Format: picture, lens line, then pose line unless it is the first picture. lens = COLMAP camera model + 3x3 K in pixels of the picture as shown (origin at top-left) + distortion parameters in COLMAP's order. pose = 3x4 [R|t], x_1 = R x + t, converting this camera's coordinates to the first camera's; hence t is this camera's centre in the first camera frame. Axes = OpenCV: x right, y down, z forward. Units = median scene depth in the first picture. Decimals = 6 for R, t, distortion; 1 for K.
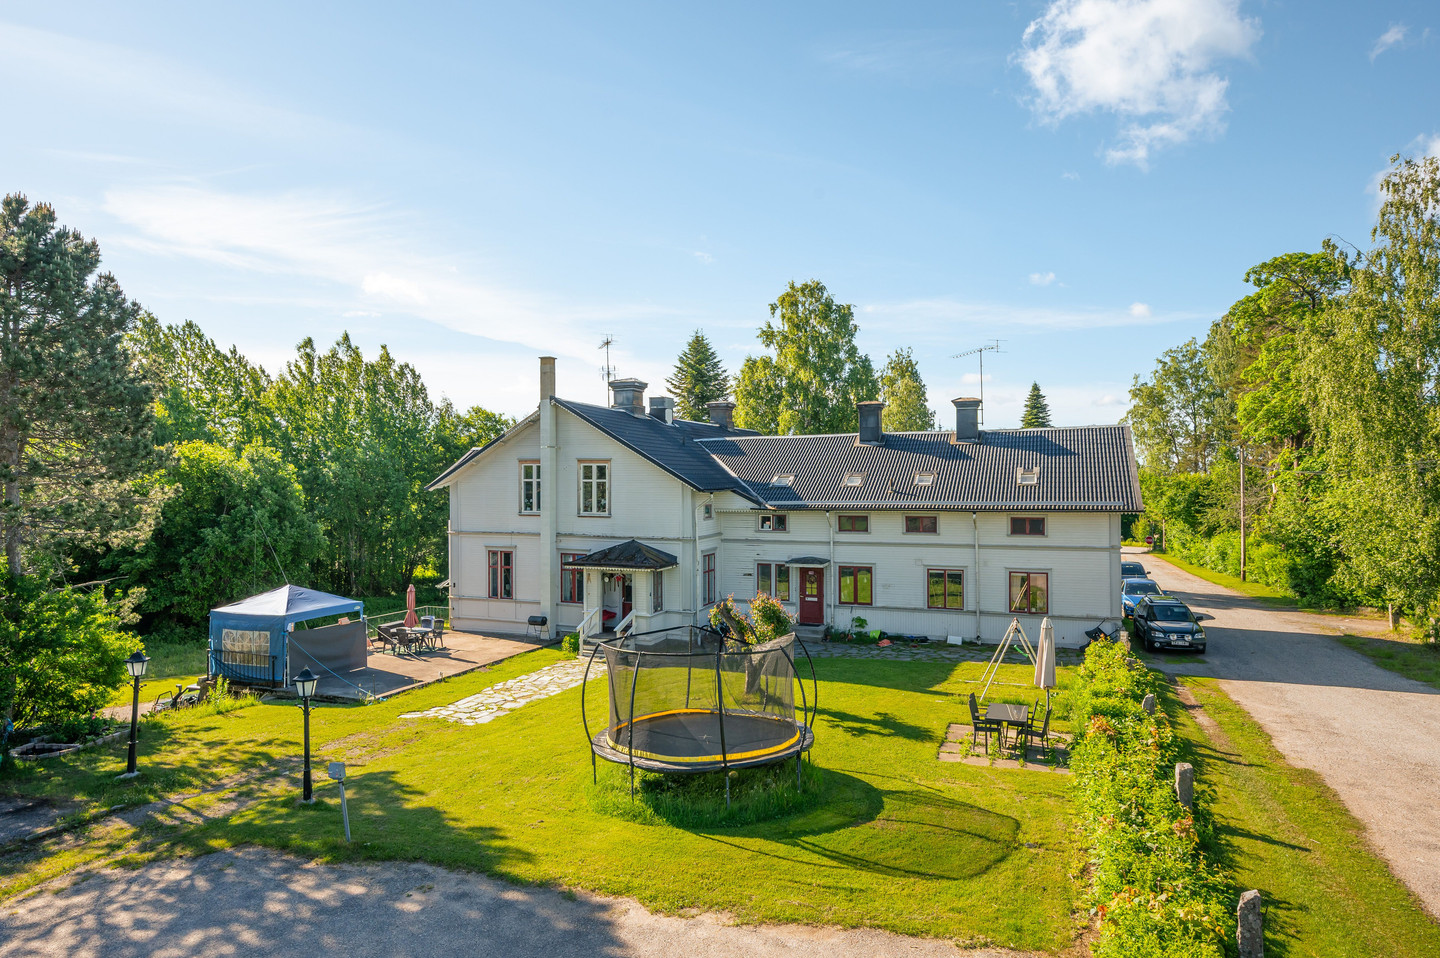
lens RADIAL K [[916.3, 0, 720.0], [0, 916.3, 479.0], [0, 0, 1]] dist [-0.000968, -0.000674]
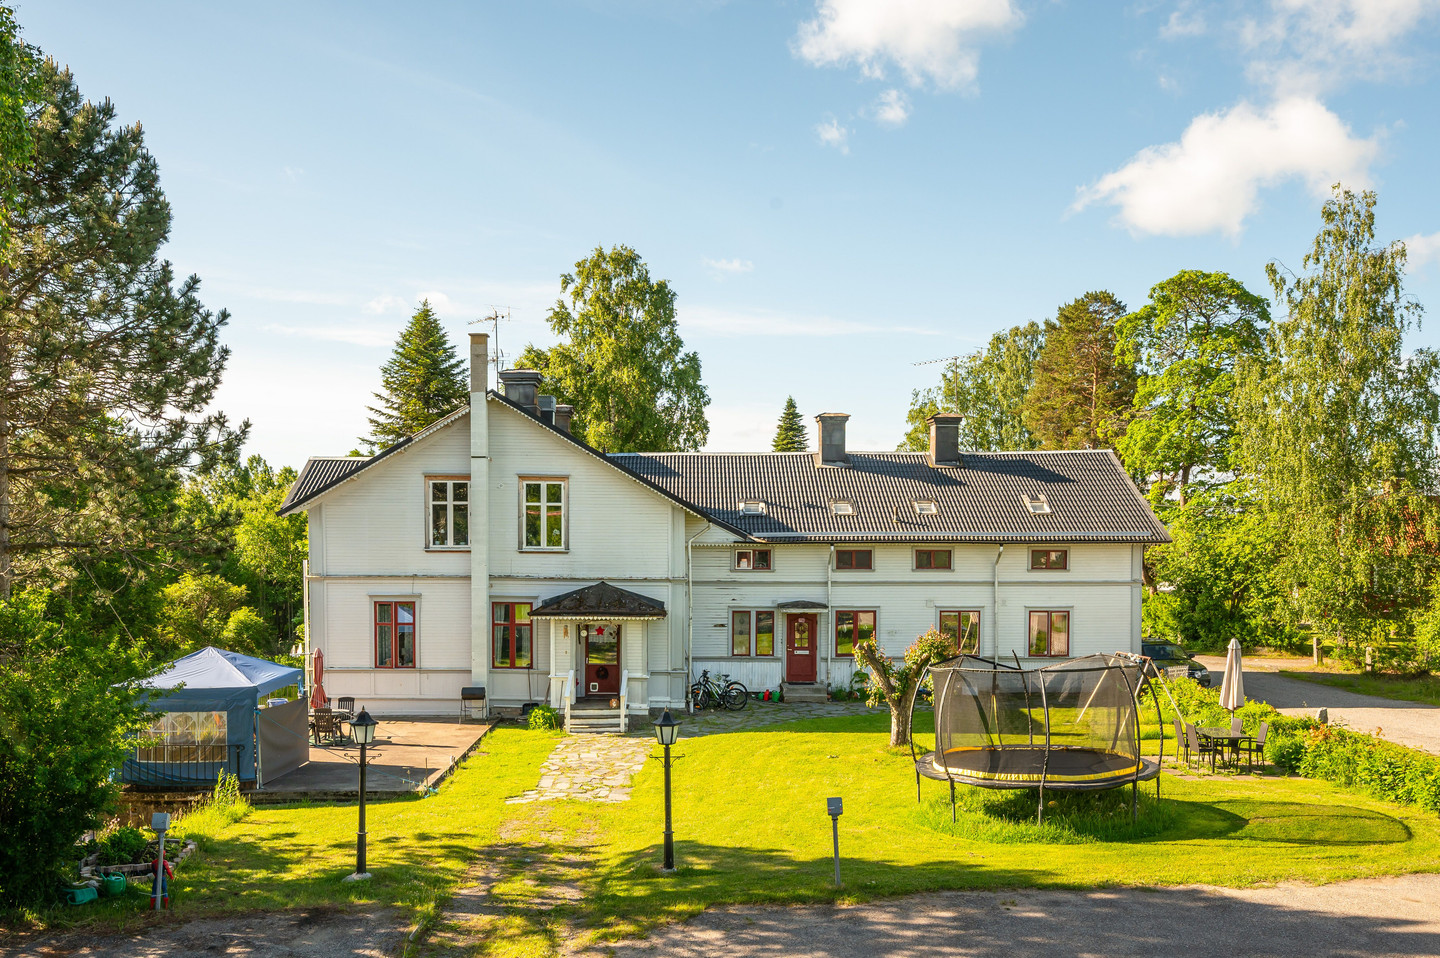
lens RADIAL K [[1326.9, 0, 718.8], [0, 1326.9, 580.6], [0, 0, 1]] dist [-0.002218, 0.009764]
pose [[0.914072, -0.010992, 0.405402, -0.451048], [-0.004756, 0.999273, 0.037818, 0.022627], [-0.405524, -0.036496, 0.913356, -0.052012]]
